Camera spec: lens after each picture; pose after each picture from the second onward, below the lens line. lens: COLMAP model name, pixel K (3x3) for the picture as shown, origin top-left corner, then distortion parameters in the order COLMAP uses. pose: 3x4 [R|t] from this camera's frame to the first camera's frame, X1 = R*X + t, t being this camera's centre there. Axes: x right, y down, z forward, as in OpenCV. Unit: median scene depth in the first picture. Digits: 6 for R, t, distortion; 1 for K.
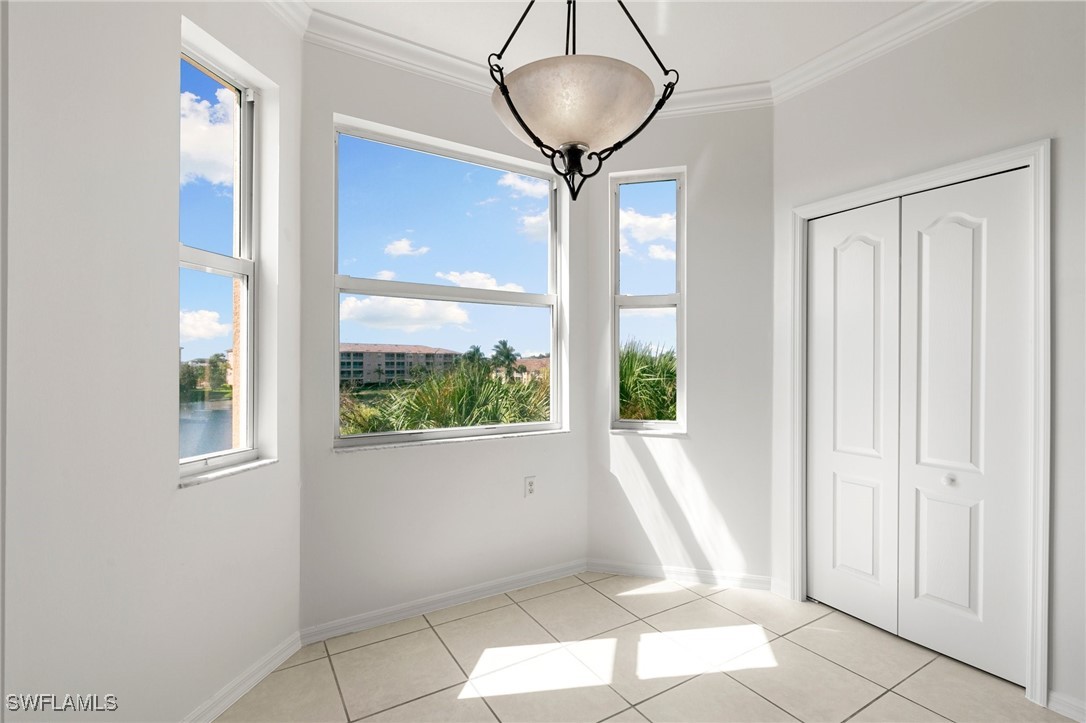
lens RADIAL K [[500.7, 0, 543.4], [0, 500.7, 364.1], [0, 0, 1]] dist [0.001513, -0.000042]
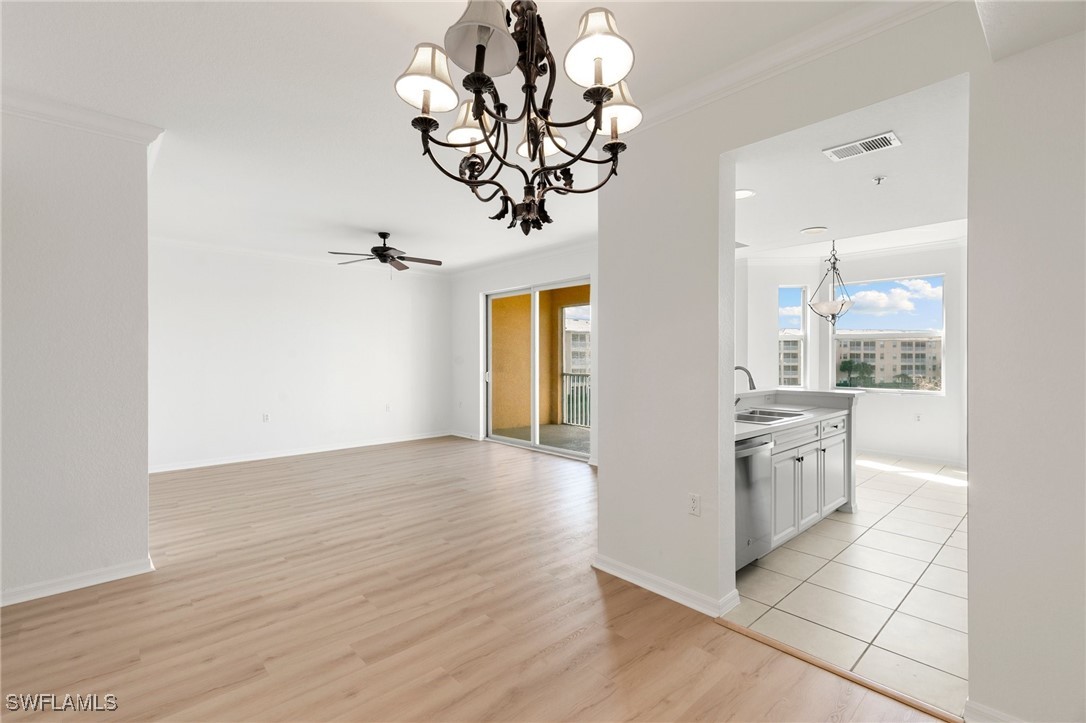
lens RADIAL K [[485.6, 0, 543.4], [0, 485.6, 357.5], [0, 0, 1]] dist [0.002038, -0.000028]
pose [[0.188060, 0.001337, -0.982157, 2.244169], [0.002614, 0.999995, 0.001862, -0.048458], [0.982154, -0.002917, 0.188055, -1.346553]]
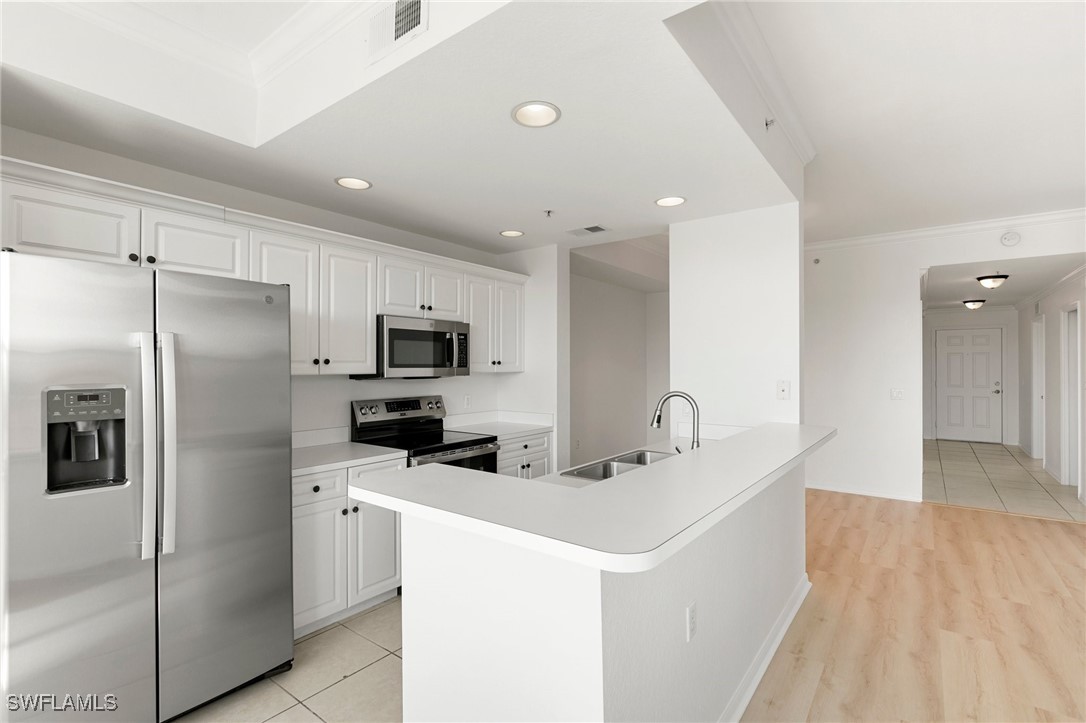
lens RADIAL K [[500.7, 0, 543.4], [0, 500.7, 364.1], [0, 0, 1]] dist [0.001513, -0.000042]
pose [[-0.357050, 0.001663, 0.934084, -0.122593], [-0.001184, 0.999997, -0.002233, -0.067653], [-0.934085, -0.001904, -0.357047, 0.243373]]
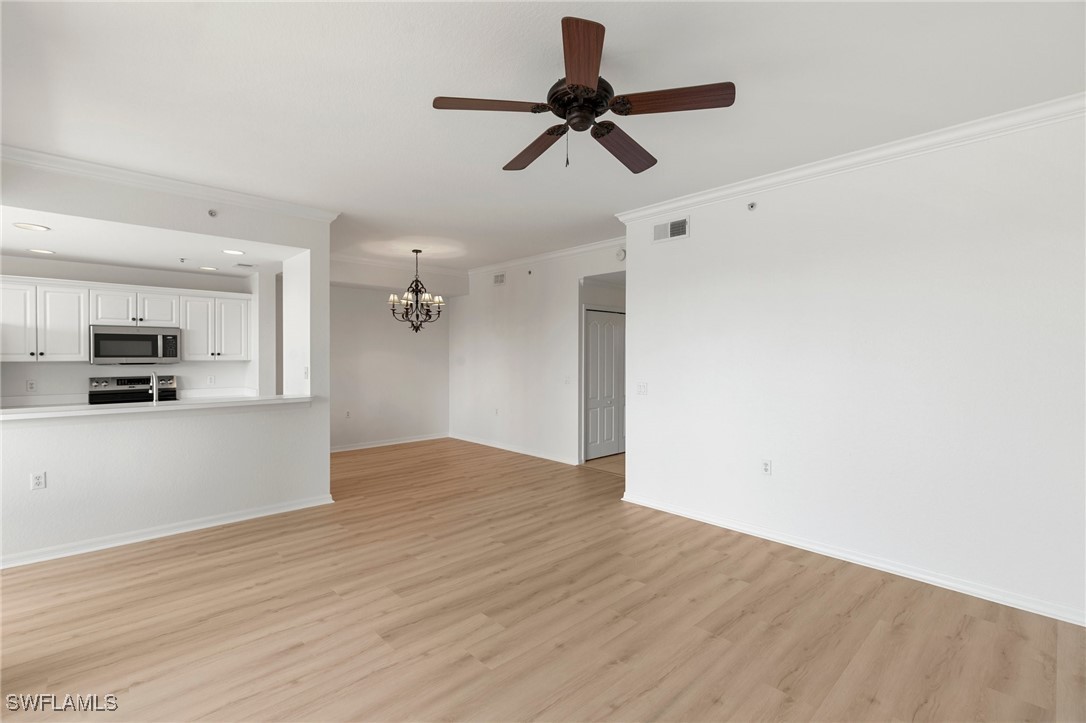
lens RADIAL K [[485.6, 0, 543.4], [0, 485.6, 357.5], [0, 0, 1]] dist [0.002038, -0.000028]
pose [[-0.198838, -0.007643, 0.980003, -1.248572], [-0.001855, 0.999971, 0.007422, -0.080425], [-0.980031, -0.000342, -0.198846, -1.411655]]
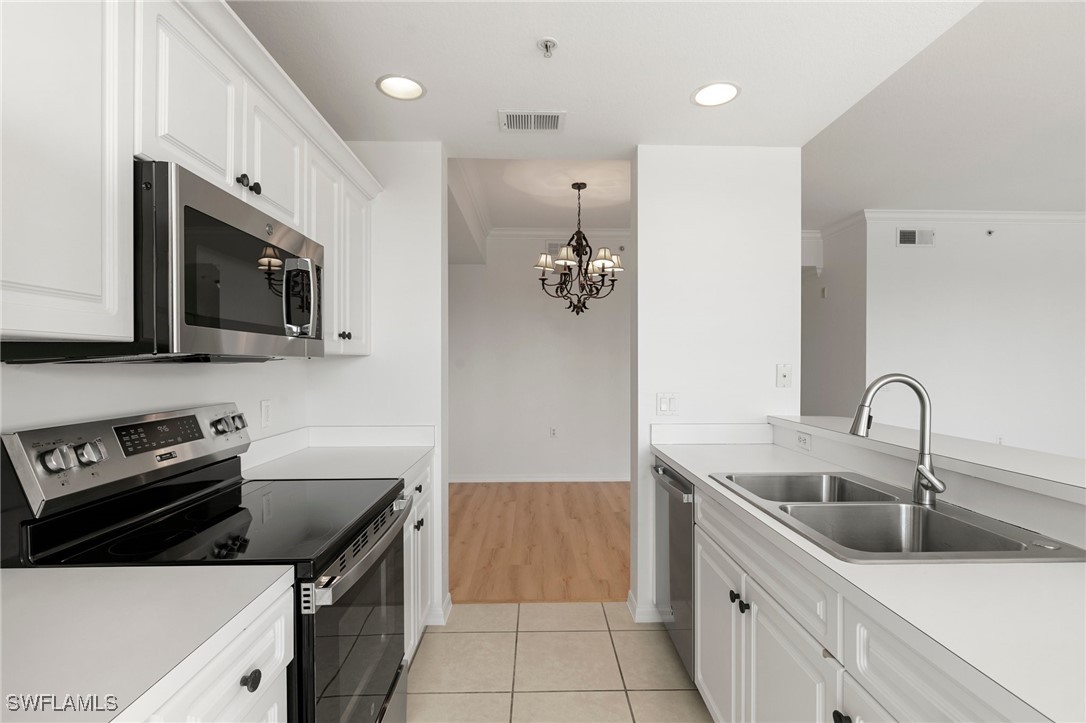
lens RADIAL K [[507.5, 0, 542.1], [0, 507.5, 369.0], [0, 0, 1]] dist [-0.000313, -0.000062]
pose [[-0.863134, -0.005852, 0.504941, 0.805029], [-0.001857, 0.999963, 0.008414, -0.023236], [-0.504971, 0.006324, -0.863113, 0.386485]]
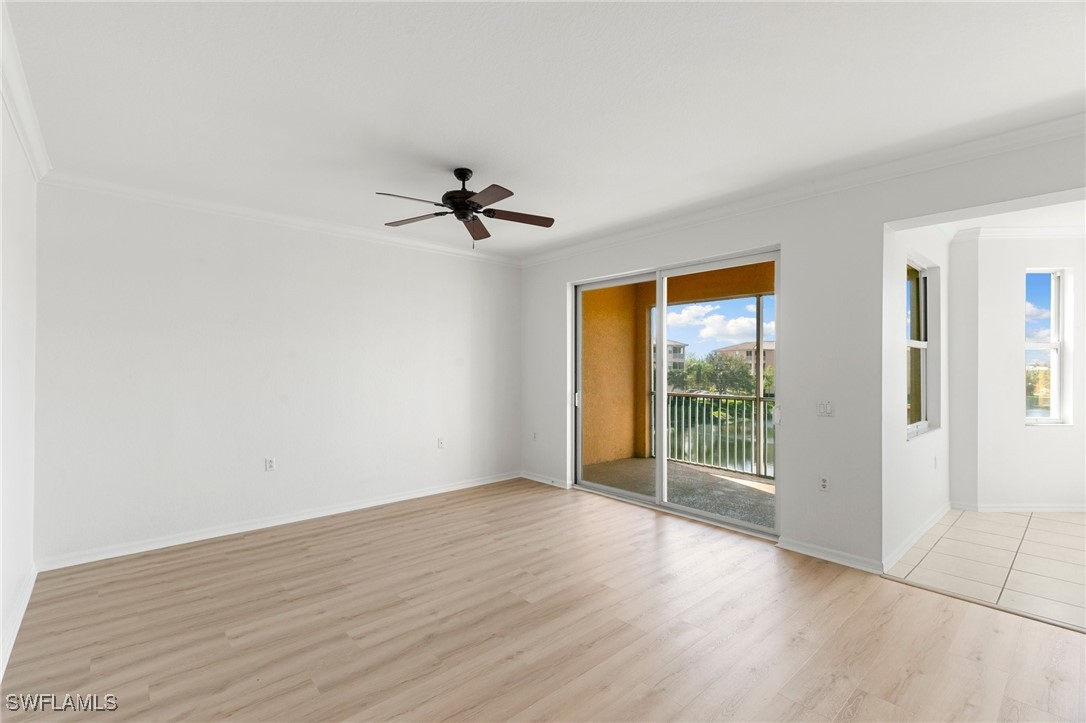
lens RADIAL K [[484.7, 0, 540.9], [0, 484.7, 362.8], [0, 0, 1]] dist [-0.002004, -0.000293]
pose [[0.169707, -0.005301, -0.985480, 1.172484], [-0.001505, 0.999983, -0.005638, -0.078659], [0.985493, 0.002440, 0.169696, -1.690606]]
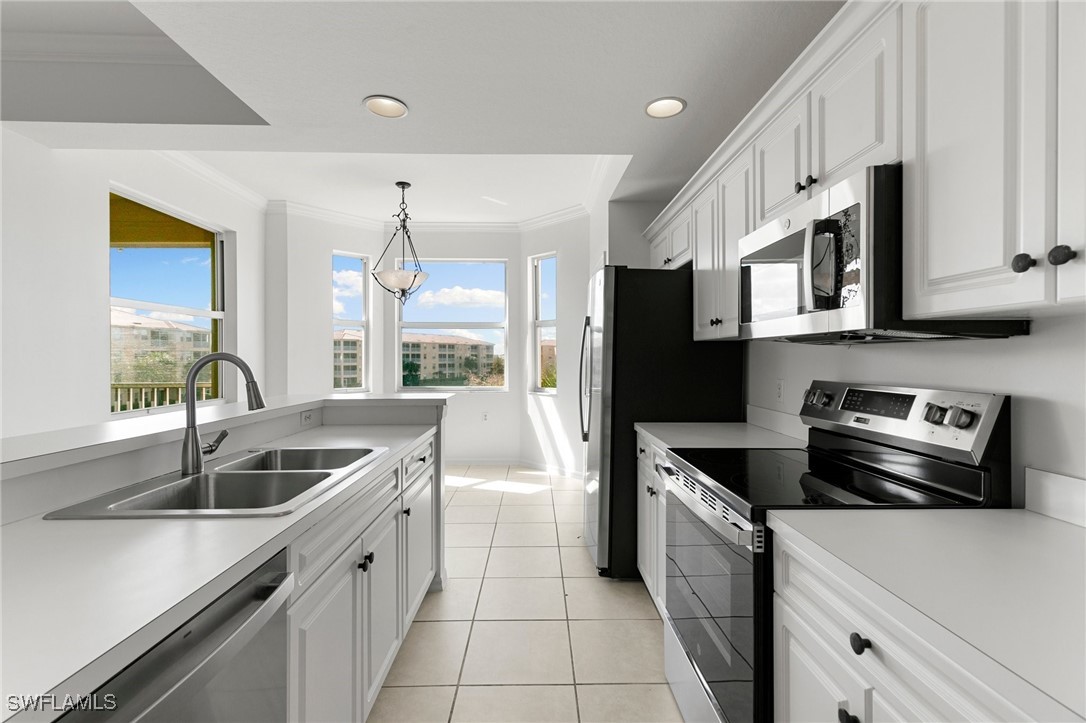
lens RADIAL K [[485.6, 0, 543.4], [0, 485.6, 357.5], [0, 0, 1]] dist [0.002038, -0.000028]
pose [[0.861695, -0.001638, -0.507424, 1.452530], [0.004118, 0.999984, 0.003764, -0.007350], [0.507410, -0.005333, 0.861688, -0.724421]]
